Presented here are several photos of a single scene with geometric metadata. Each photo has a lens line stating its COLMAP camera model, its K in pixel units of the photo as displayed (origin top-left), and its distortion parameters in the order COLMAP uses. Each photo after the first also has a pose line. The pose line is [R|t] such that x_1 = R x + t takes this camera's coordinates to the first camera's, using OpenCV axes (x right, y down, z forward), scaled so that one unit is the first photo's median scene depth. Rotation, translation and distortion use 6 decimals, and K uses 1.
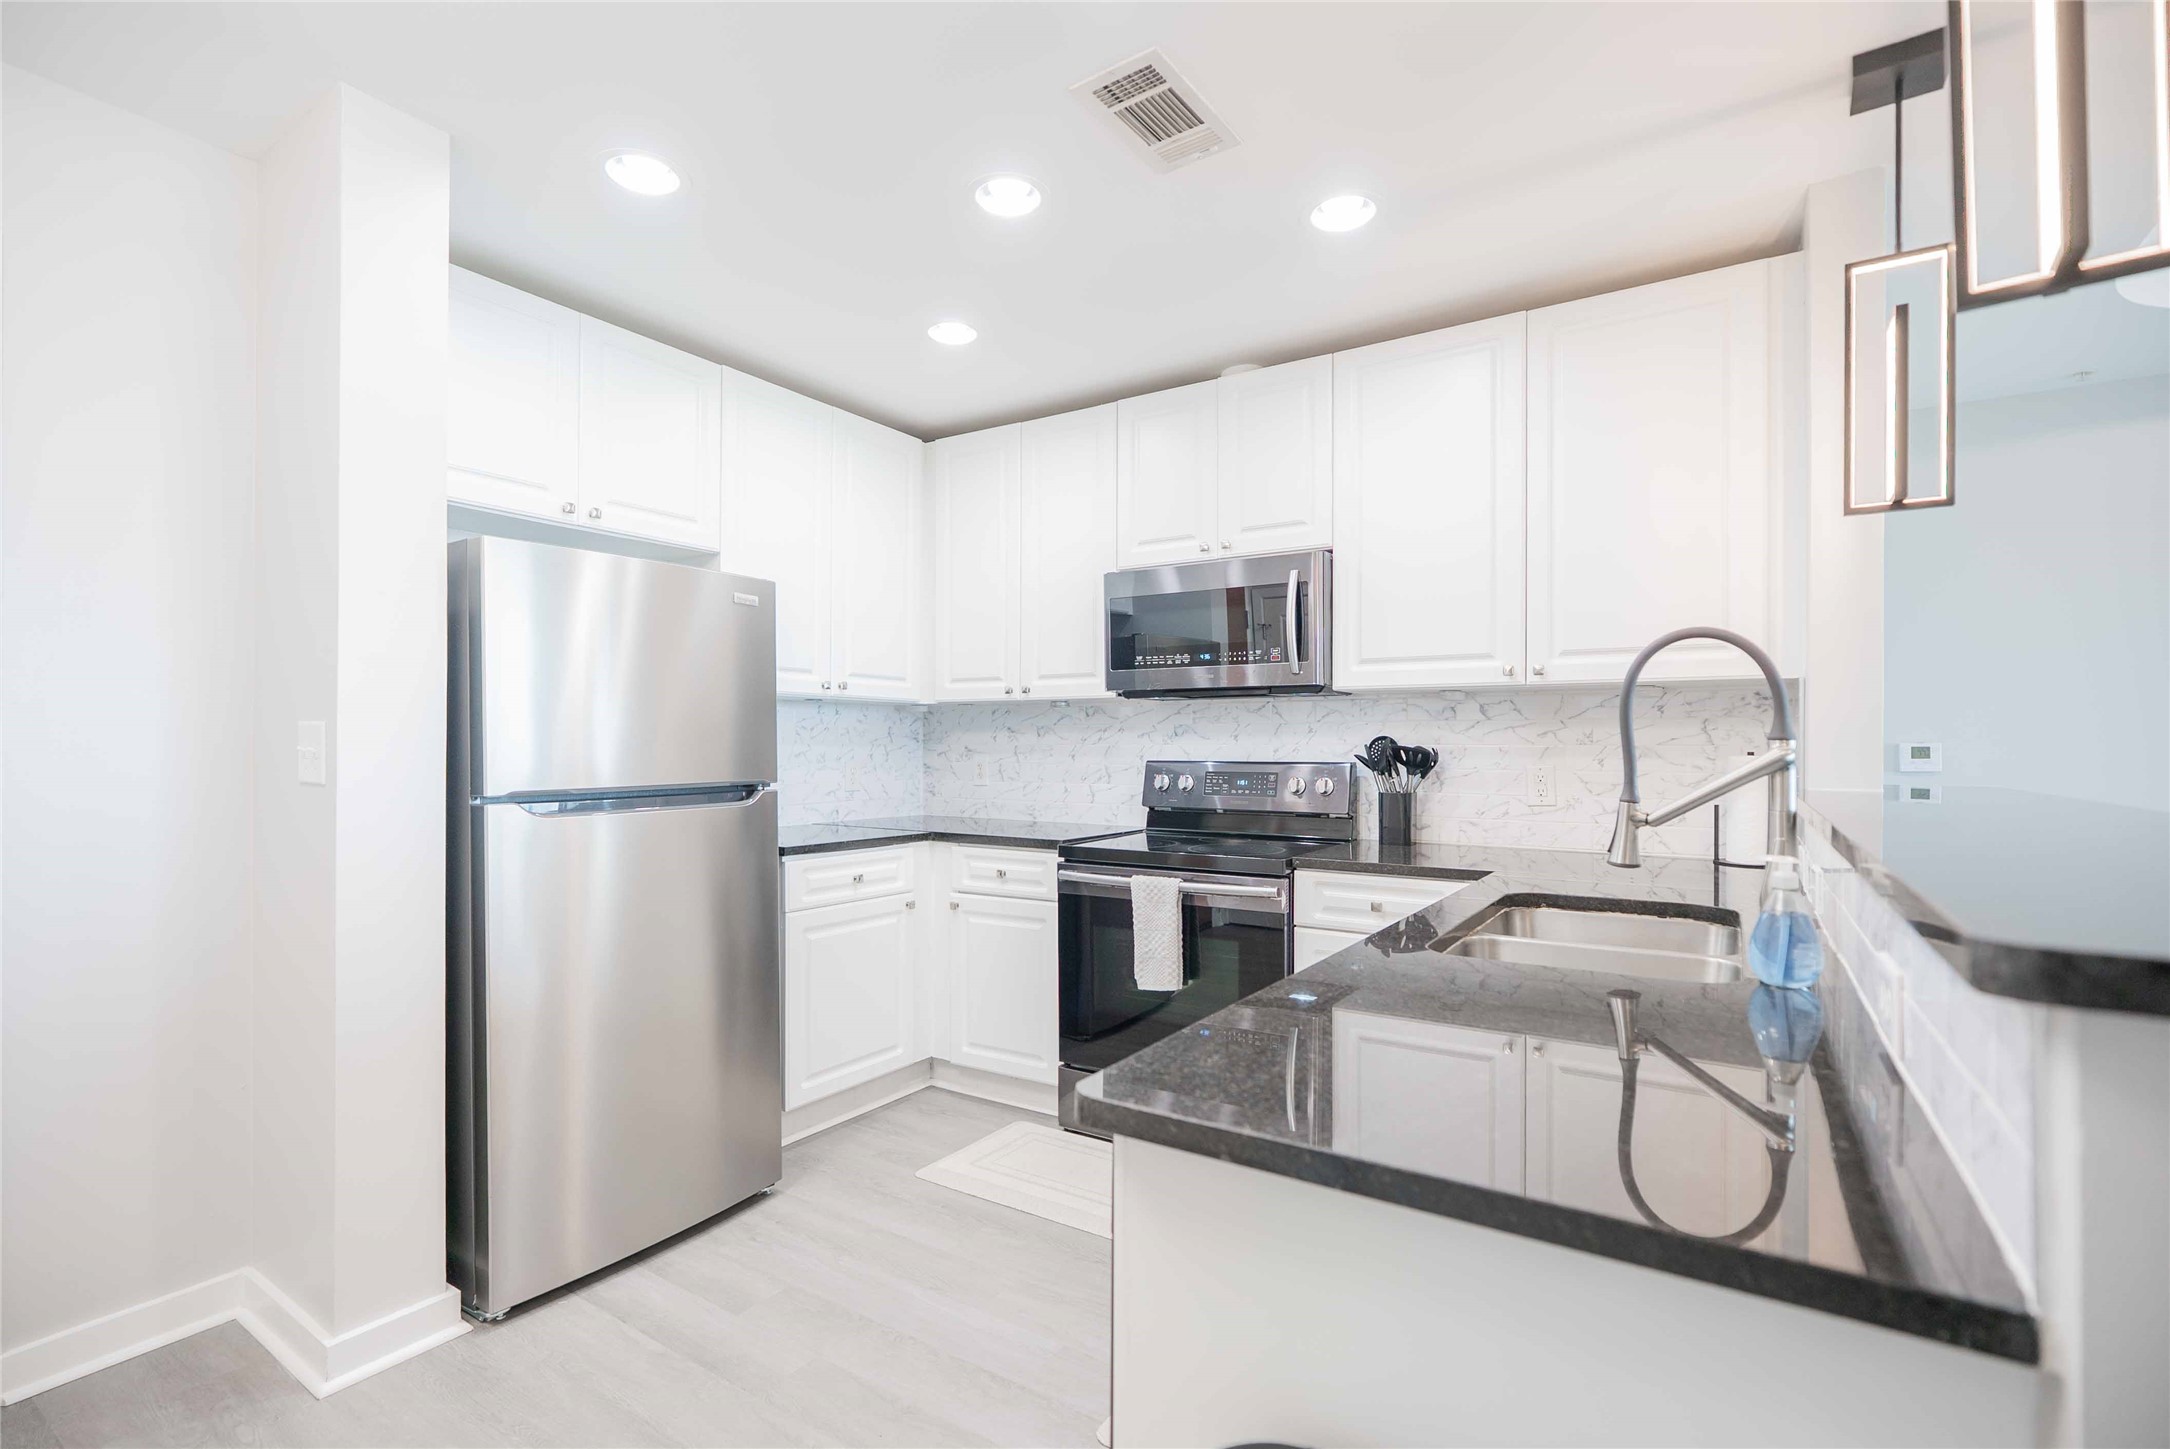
lens RADIAL K [[974.8, 0, 1085.0], [0, 974.8, 724.5], [0, 0, 1]] dist [-0.005045, -0.000626]
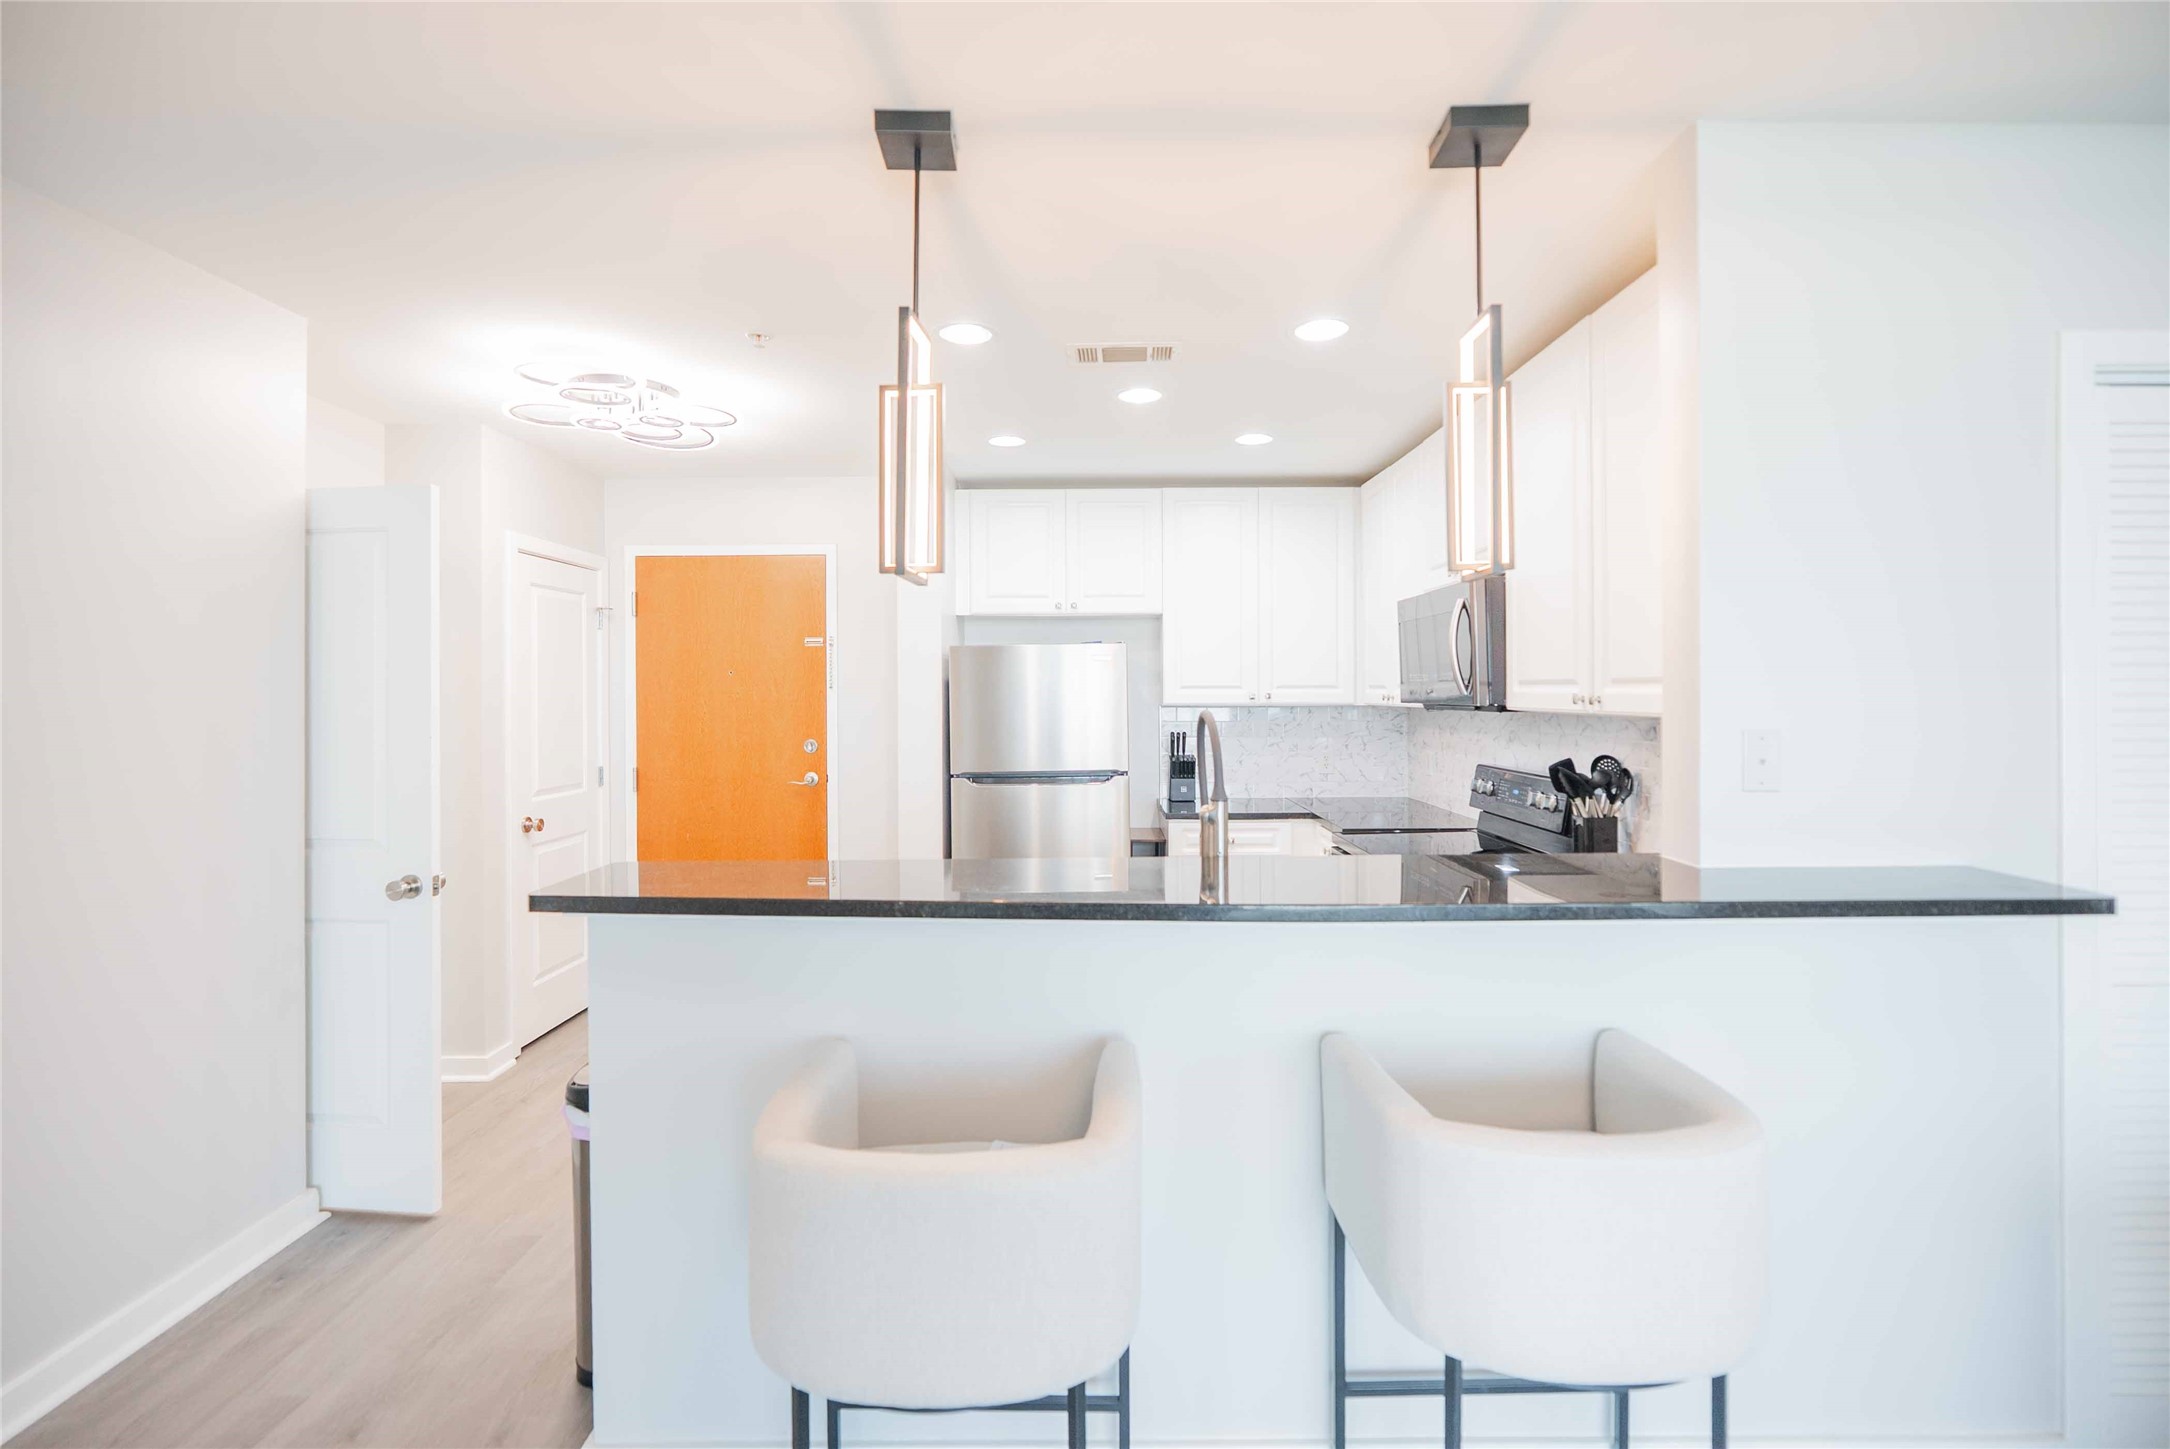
lens RADIAL K [[992.0, 0, 1082.6], [0, 992.0, 690.0], [0, 0, 1]] dist [-0.000260, -0.000095]
pose [[0.542191, -0.008349, -0.840214, 0.792406], [0.026581, 0.999621, 0.007220, -0.068149], [0.839835, -0.026248, 0.542207, 0.055844]]
